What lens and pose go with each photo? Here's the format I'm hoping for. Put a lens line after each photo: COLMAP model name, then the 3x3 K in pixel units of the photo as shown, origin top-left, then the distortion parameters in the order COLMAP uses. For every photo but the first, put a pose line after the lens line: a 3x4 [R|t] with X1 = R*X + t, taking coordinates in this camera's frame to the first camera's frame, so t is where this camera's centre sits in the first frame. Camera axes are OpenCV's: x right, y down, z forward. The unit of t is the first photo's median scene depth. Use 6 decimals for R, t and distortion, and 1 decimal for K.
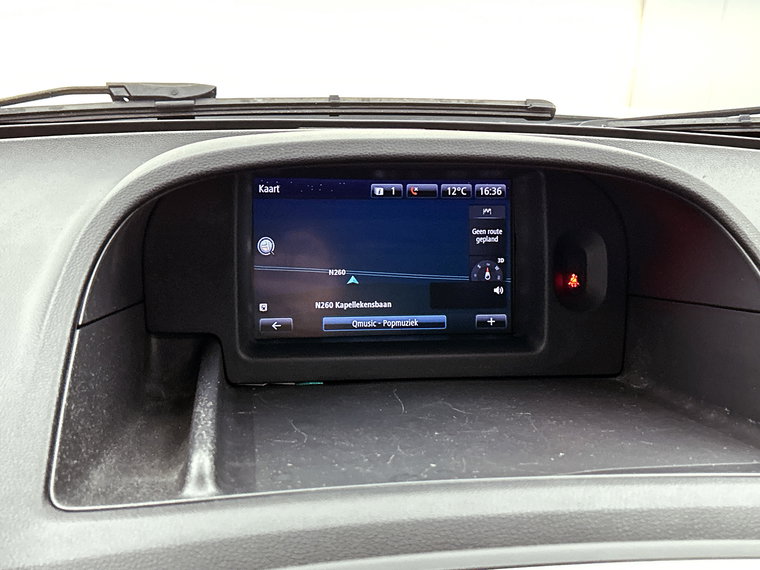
lens RADIAL K [[1075.8, 0, 382.0], [0, 1075.8, 284.9], [0, 0, 1]] dist [0.109988, 0.000000]
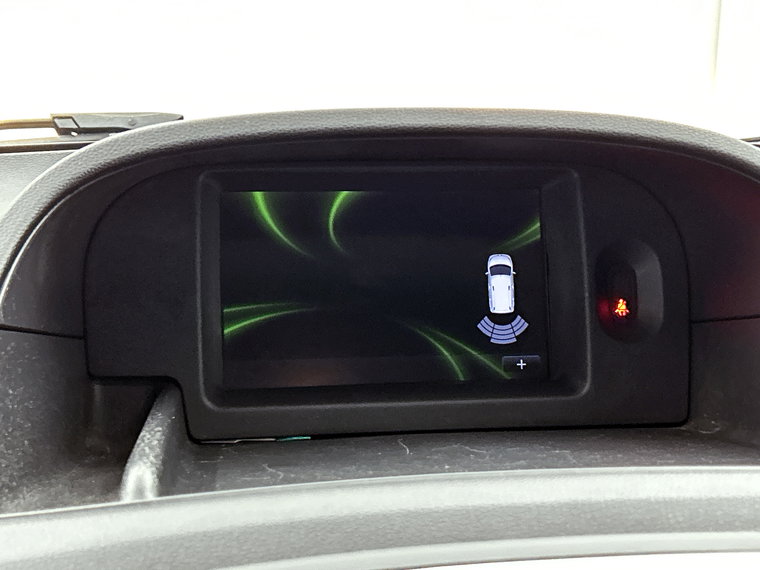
lens RADIAL K [[1323.6, 0, 386.3], [0, 1323.6, 289.0], [0, 0, 1]] dist [0.115479, 0.000000]
pose [[0.999370, -0.029998, -0.018944, 0.027928], [0.027469, 0.992152, -0.121985, 0.124641], [0.022455, 0.121387, 0.992351, 0.020982]]
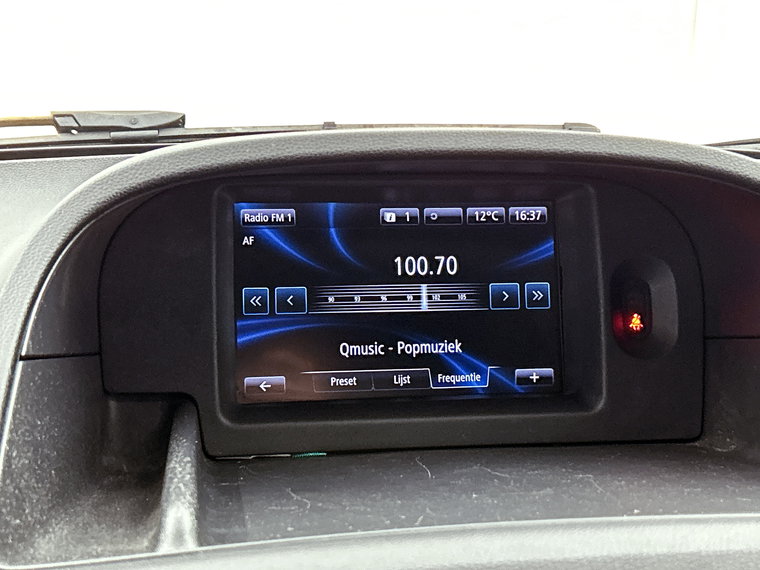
lens RADIAL K [[1323.6, 0, 383.7], [0, 1323.6, 288.4], [0, 0, 1]] dist [0.115479, 0.000000]
pose [[0.999723, -0.023291, 0.003251, -0.015320], [0.023496, 0.995078, -0.096271, 0.078326], [-0.000993, 0.096321, 0.995350, 0.022212]]
